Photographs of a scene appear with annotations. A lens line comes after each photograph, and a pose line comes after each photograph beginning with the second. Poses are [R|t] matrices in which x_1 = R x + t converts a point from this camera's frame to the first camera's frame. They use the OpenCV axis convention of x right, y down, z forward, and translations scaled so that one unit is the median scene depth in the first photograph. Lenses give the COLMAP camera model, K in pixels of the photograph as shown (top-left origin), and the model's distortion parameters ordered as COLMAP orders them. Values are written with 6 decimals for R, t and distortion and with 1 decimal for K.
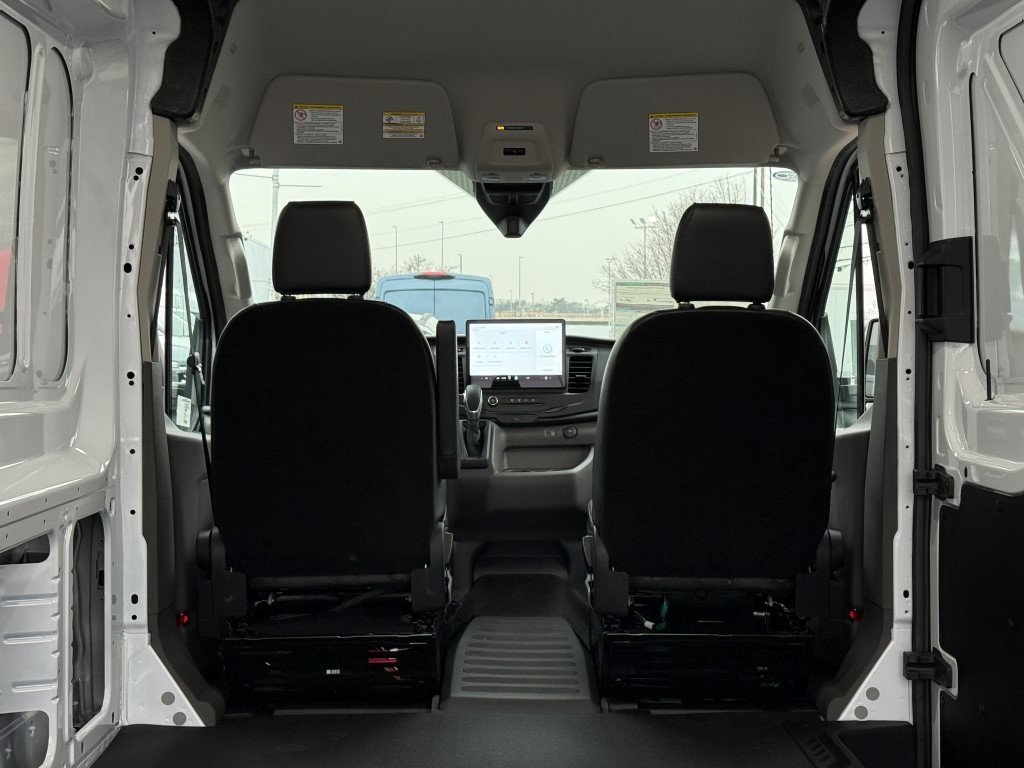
lens RADIAL K [[1509.8, 0, 512.0], [0, 1509.8, 384.0], [0, 0, 1]] dist [0.137503, -0.065468]
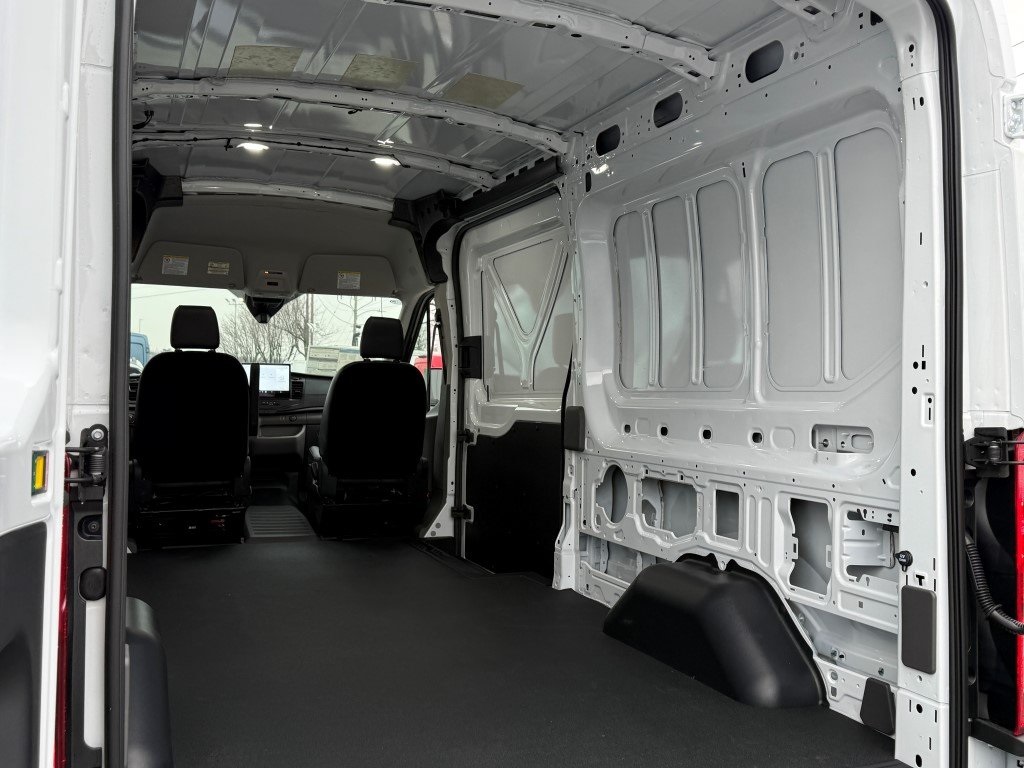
lens RADIAL K [[974.4, 0, 510.7], [0, 974.4, 395.6], [0, 0, 1]] dist [0.180738, -0.378559]
pose [[0.932822, 0.016185, 0.359973, -0.209802], [-0.011048, 0.999806, -0.016323, 0.024352], [-0.360167, 0.011250, 0.932820, -0.462077]]
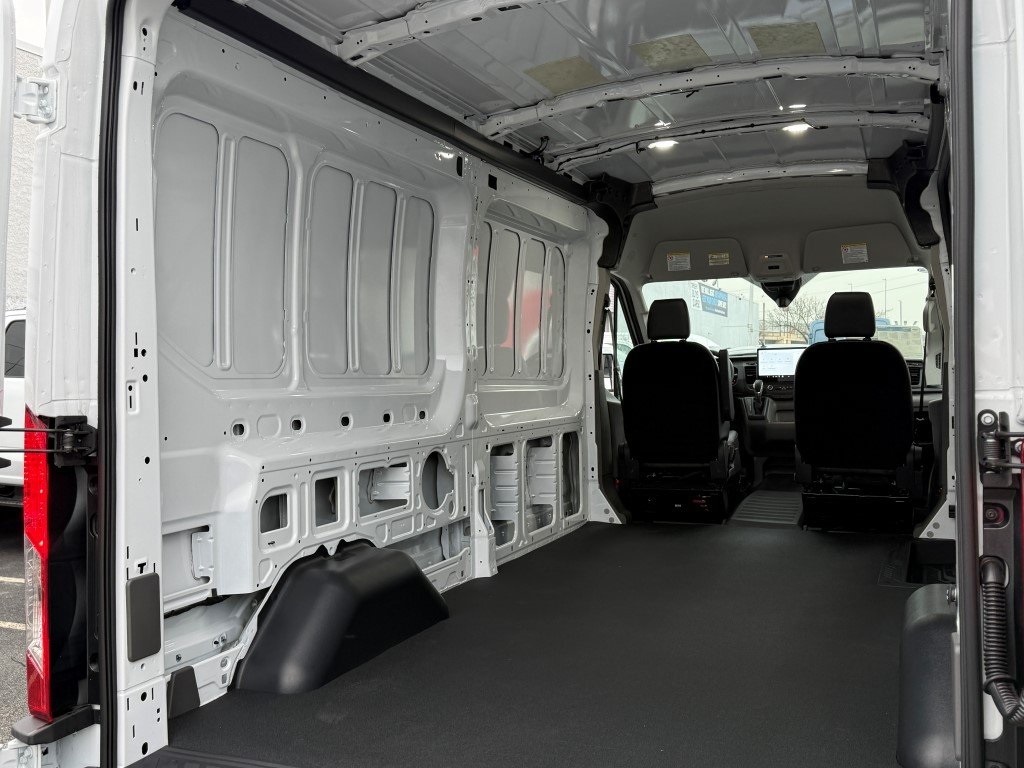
lens RADIAL K [[974.4, 0, 510.7], [0, 974.4, 395.6], [0, 0, 1]] dist [0.180738, -0.378559]
pose [[0.915911, -0.005244, -0.401347, 0.250403], [0.006353, 0.999979, 0.001432, 0.022037], [0.401331, -0.003862, 0.915925, -0.456648]]
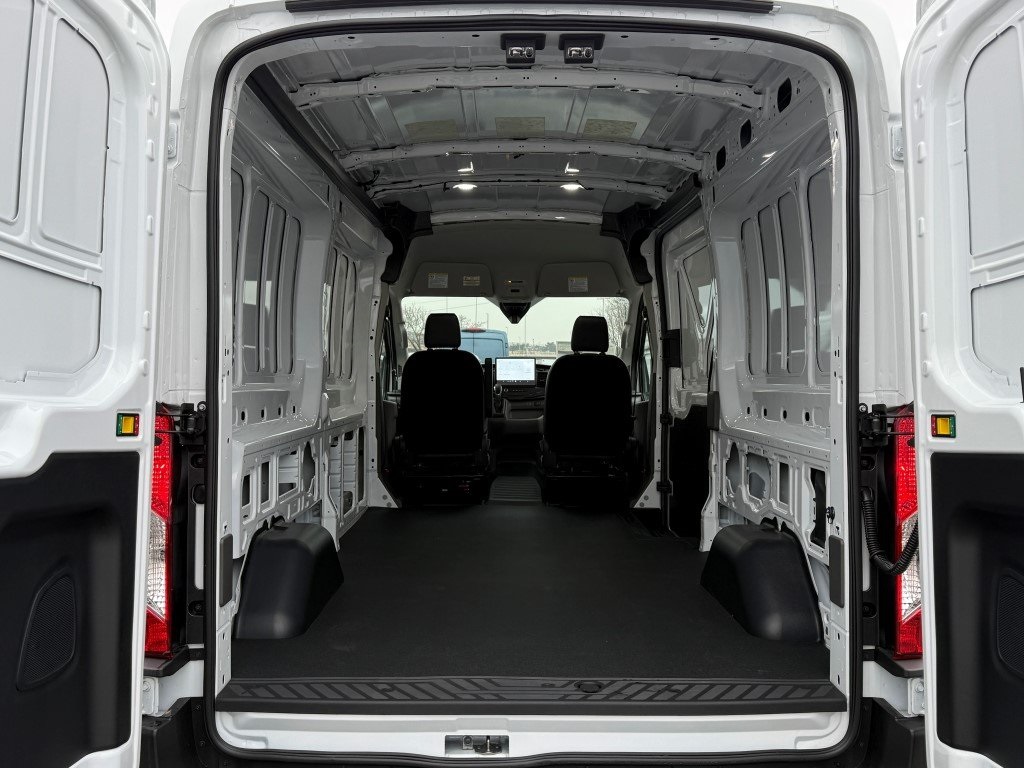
lens RADIAL K [[974.4, 0, 510.7], [0, 974.4, 395.6], [0, 0, 1]] dist [0.180738, -0.378559]
pose [[0.999933, 0.006550, -0.009545, 0.012812], [-0.006565, 0.999977, -0.001568, 0.027104], [0.009534, 0.001630, 0.999953, -0.727814]]
